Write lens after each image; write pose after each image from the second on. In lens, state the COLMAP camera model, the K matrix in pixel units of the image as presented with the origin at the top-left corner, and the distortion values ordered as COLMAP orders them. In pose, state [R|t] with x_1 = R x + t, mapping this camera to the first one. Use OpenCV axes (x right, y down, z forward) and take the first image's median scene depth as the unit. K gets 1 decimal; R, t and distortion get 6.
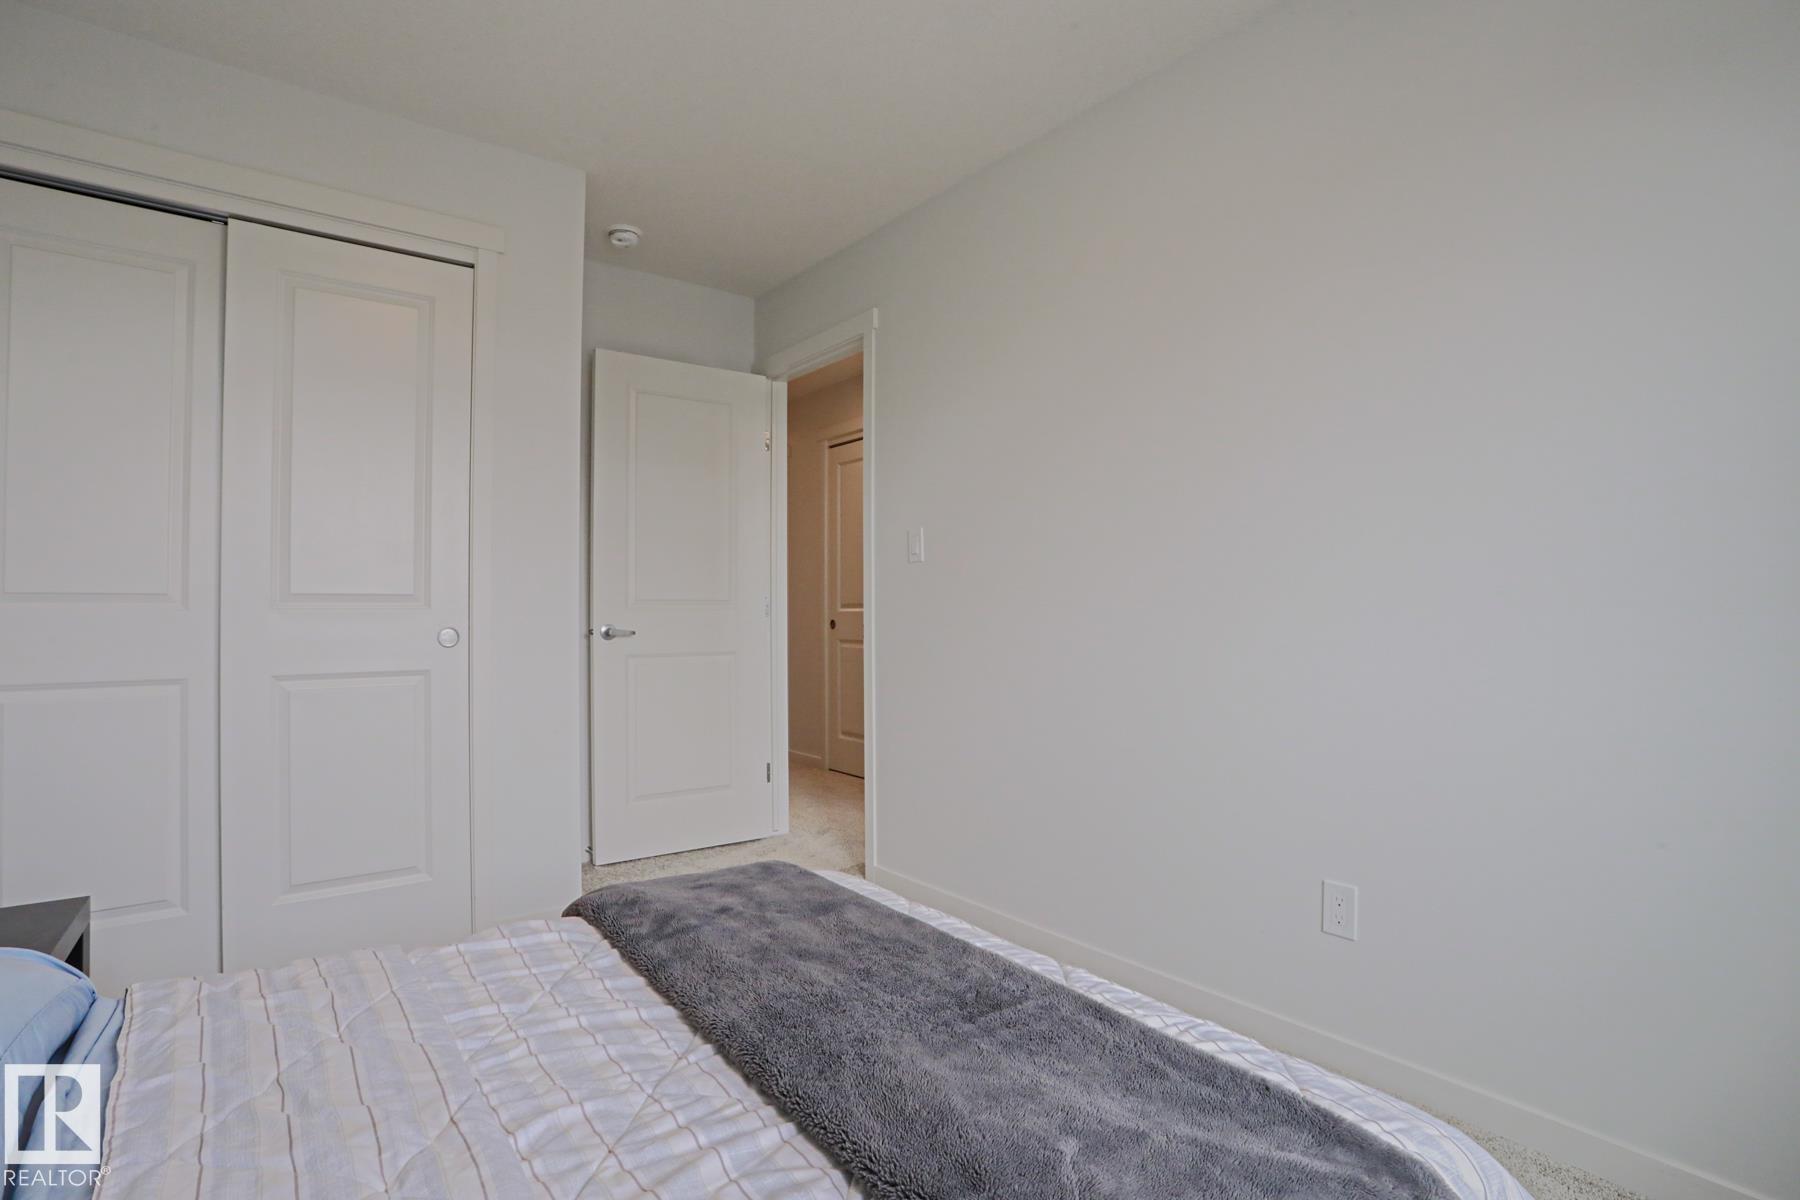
lens RADIAL K [[874.7, 0, 900.0], [0, 874.7, 600.0], [0, 0, 1]] dist [-0.075083, 0.037841]
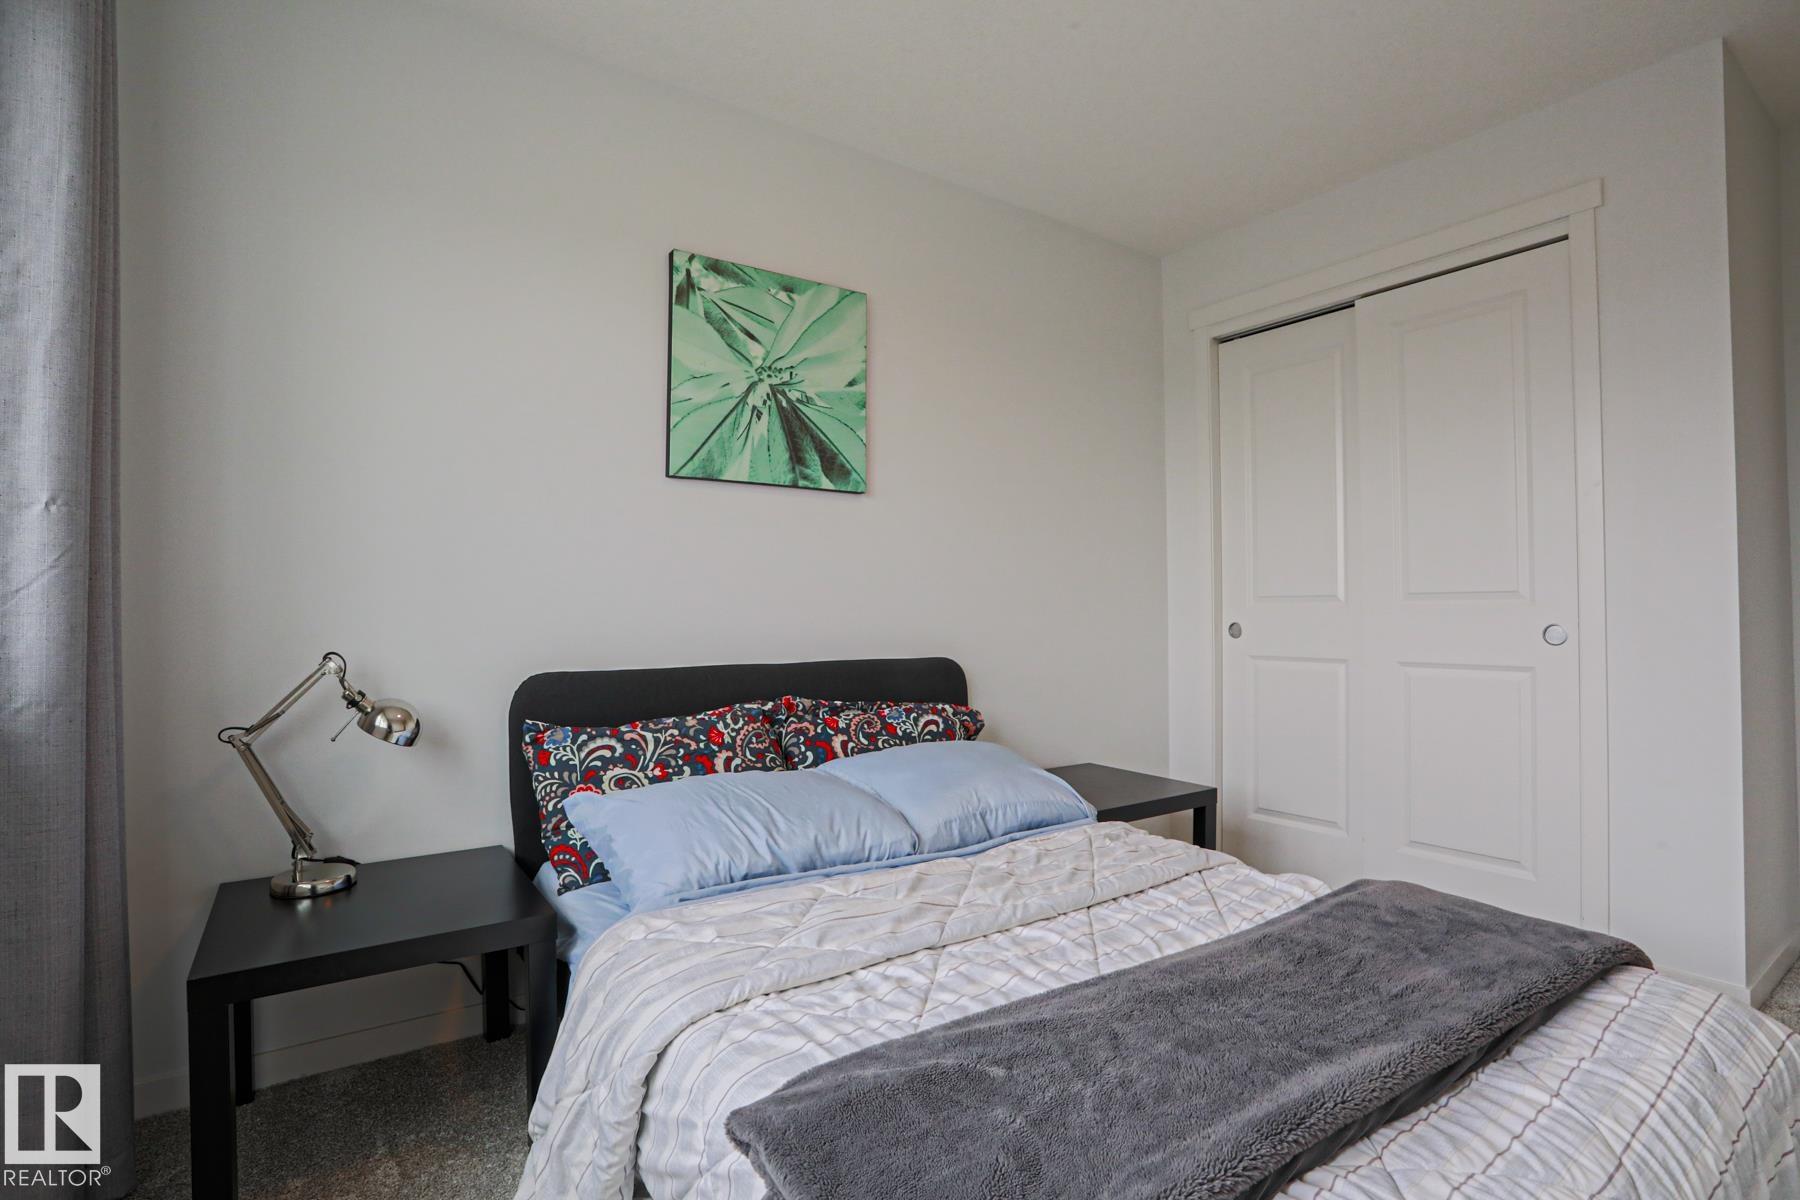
lens RADIAL K [[874.7, 0, 900.0], [0, 874.7, 600.0], [0, 0, 1]] dist [-0.075083, 0.037841]
pose [[-0.028535, -0.013332, -0.999504, 0.885231], [0.014044, 0.999807, -0.013737, 0.015084], [0.999494, -0.014429, -0.028342, 0.591714]]
